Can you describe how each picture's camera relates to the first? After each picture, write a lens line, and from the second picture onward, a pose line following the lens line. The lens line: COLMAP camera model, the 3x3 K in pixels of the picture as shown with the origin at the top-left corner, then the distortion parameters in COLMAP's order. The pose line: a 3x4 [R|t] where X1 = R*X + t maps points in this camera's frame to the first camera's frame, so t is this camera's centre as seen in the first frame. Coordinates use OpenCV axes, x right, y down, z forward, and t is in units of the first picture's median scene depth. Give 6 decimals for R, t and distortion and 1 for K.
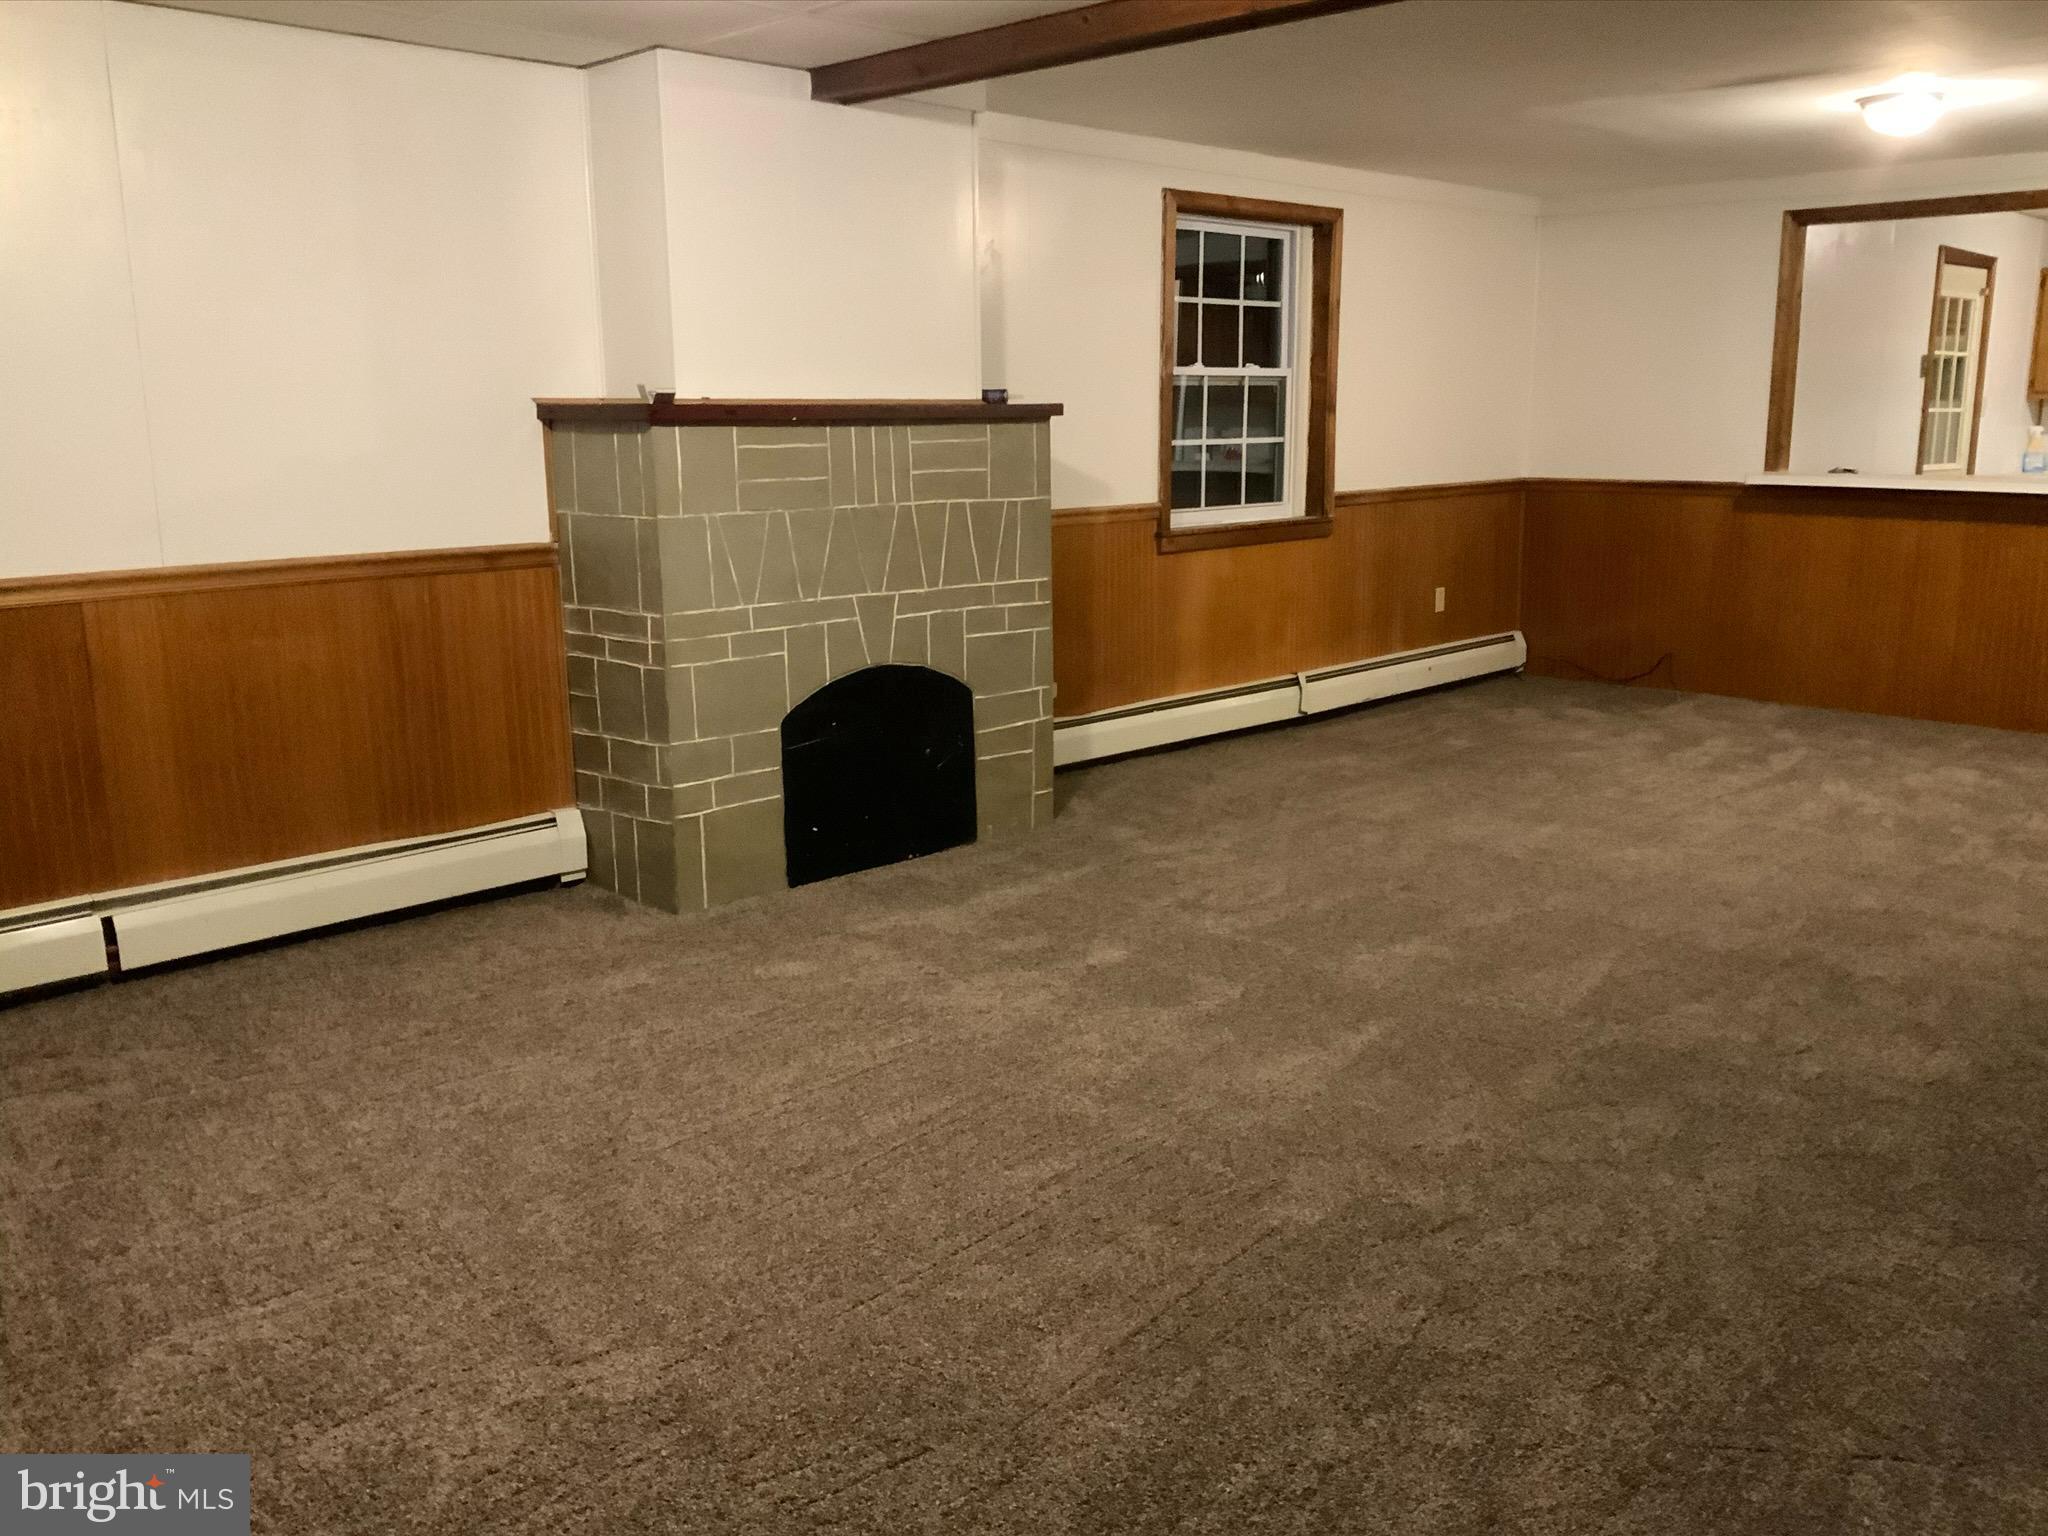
lens RADIAL K [[1689.7, 0, 1024.0], [0, 1689.7, 768.0], [0, 0, 1]] dist [0.115191, -0.208013]
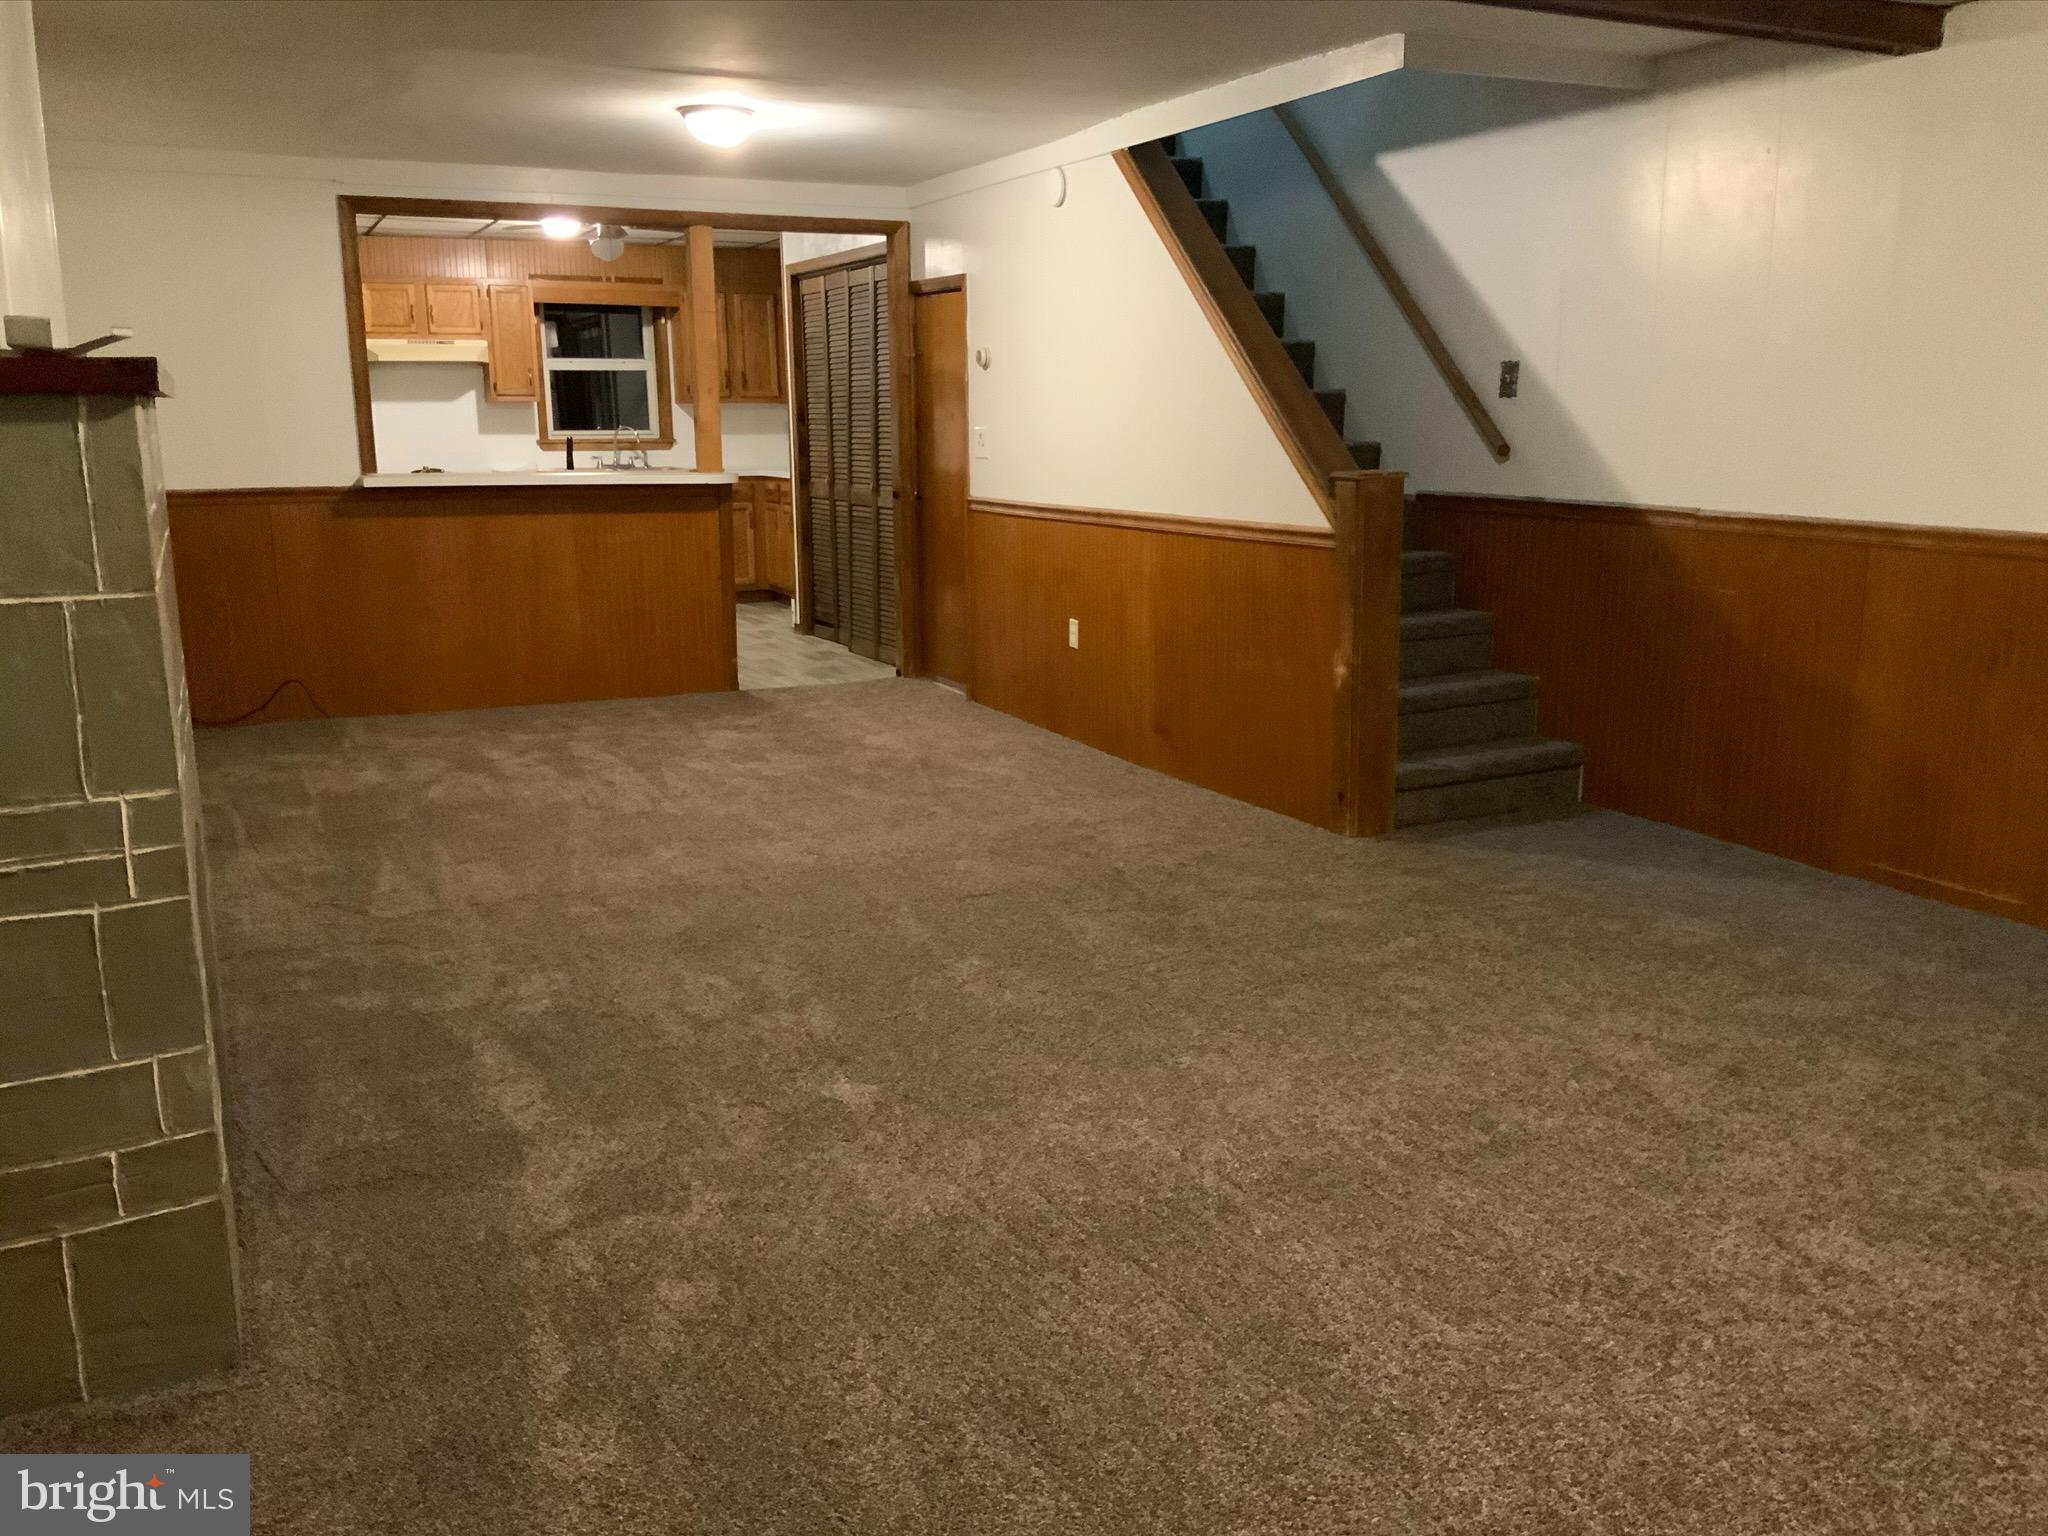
lens RADIAL K [[1697.8, 0, 1014.5], [0, 1697.8, 772.6], [0, 0, 1]] dist [0.109479, -0.219031]
pose [[0.310384, -0.188680, 0.931698, -0.636155], [0.192220, 0.972315, 0.132870, -0.121716], [-0.930974, 0.137850, 0.338060, 0.649405]]
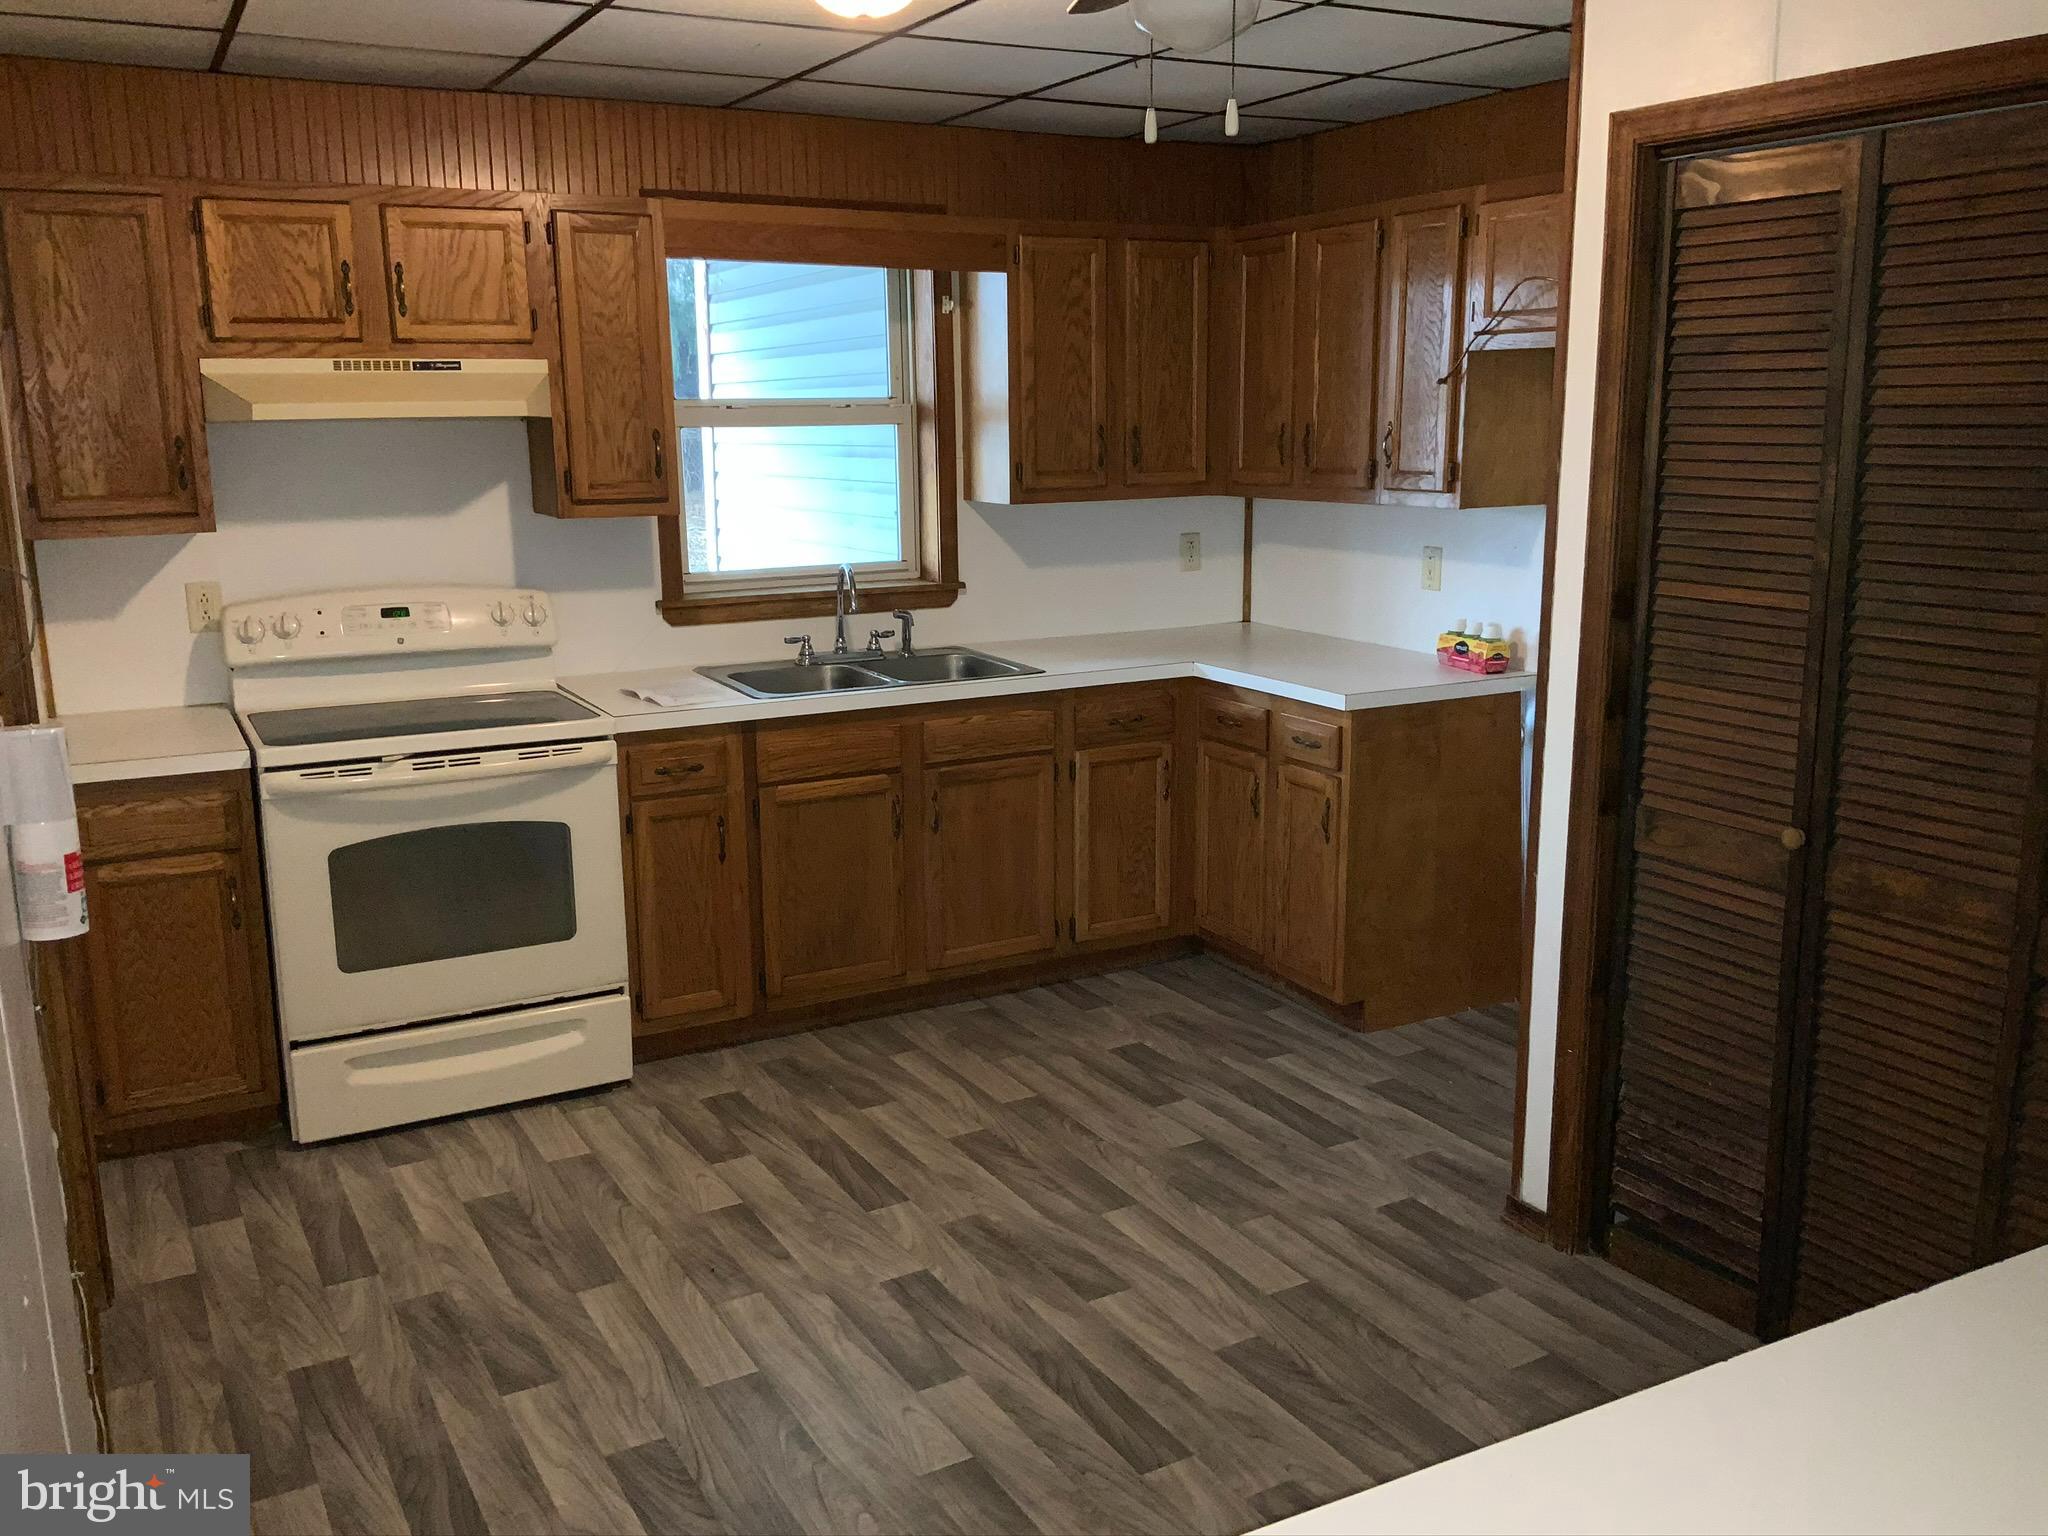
lens RADIAL K [[1697.8, 0, 1014.5], [0, 1697.8, 772.6], [0, 0, 1]] dist [0.109479, -0.219031]
pose [[0.274218, -0.189742, 0.942763, 0.659458], [0.201708, 0.969883, 0.136530, -0.394405], [-0.940276, 0.152724, 0.304232, 1.590560]]
